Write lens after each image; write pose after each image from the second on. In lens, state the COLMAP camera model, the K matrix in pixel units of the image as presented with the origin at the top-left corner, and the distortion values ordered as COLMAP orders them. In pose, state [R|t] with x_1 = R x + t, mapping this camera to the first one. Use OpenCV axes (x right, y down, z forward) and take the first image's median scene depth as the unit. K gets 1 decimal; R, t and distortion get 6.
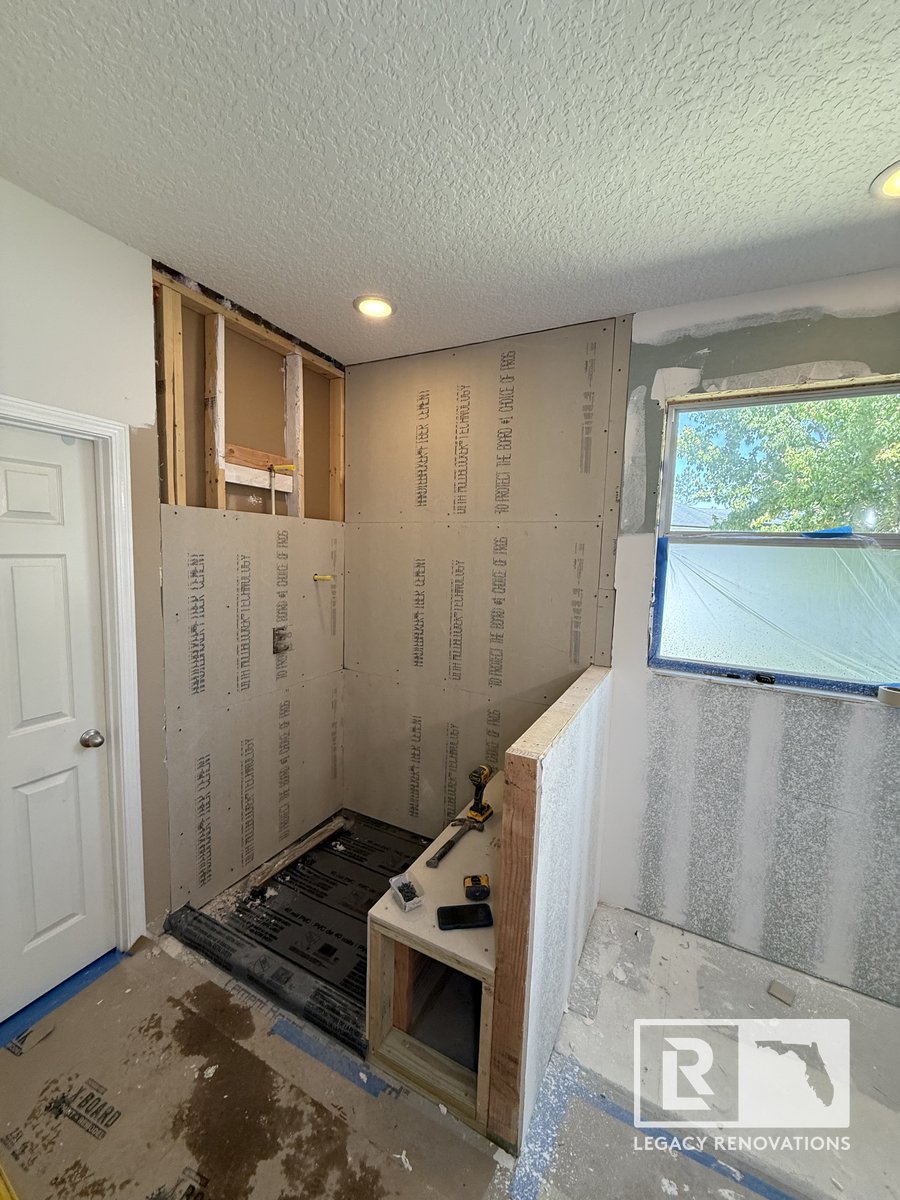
lens RADIAL K [[479.4, 0, 447.9], [0, 479.4, 597.0], [0, 0, 1]] dist [-0.000799, 0.000312]
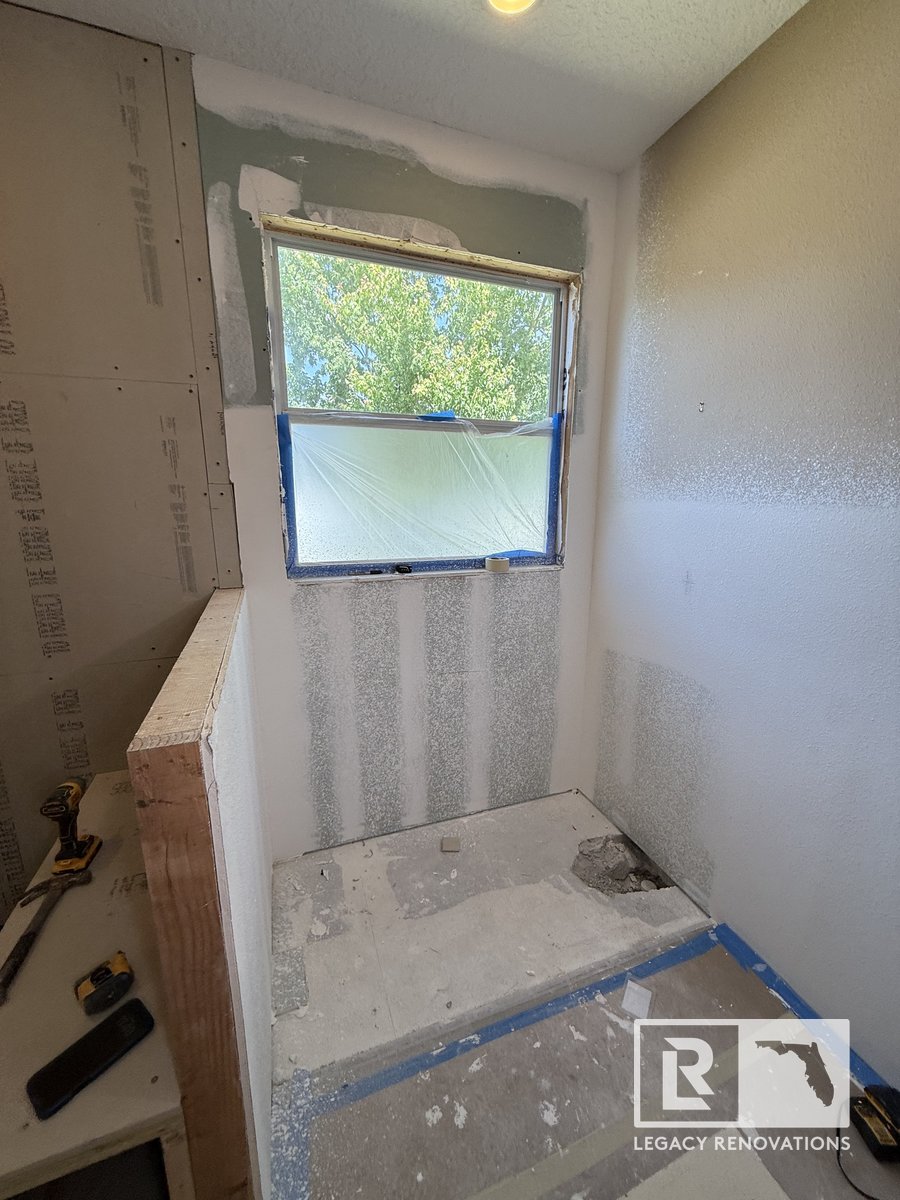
lens RADIAL K [[479.4, 0, 455.1], [0, 479.4, 597.7], [0, 0, 1]] dist [-0.000799, 0.000312]
pose [[0.667495, -0.189940, 0.719982, 0.010956], [0.091100, 0.980486, 0.174205, 0.066044], [-0.739021, -0.050690, 0.671773, 0.254225]]
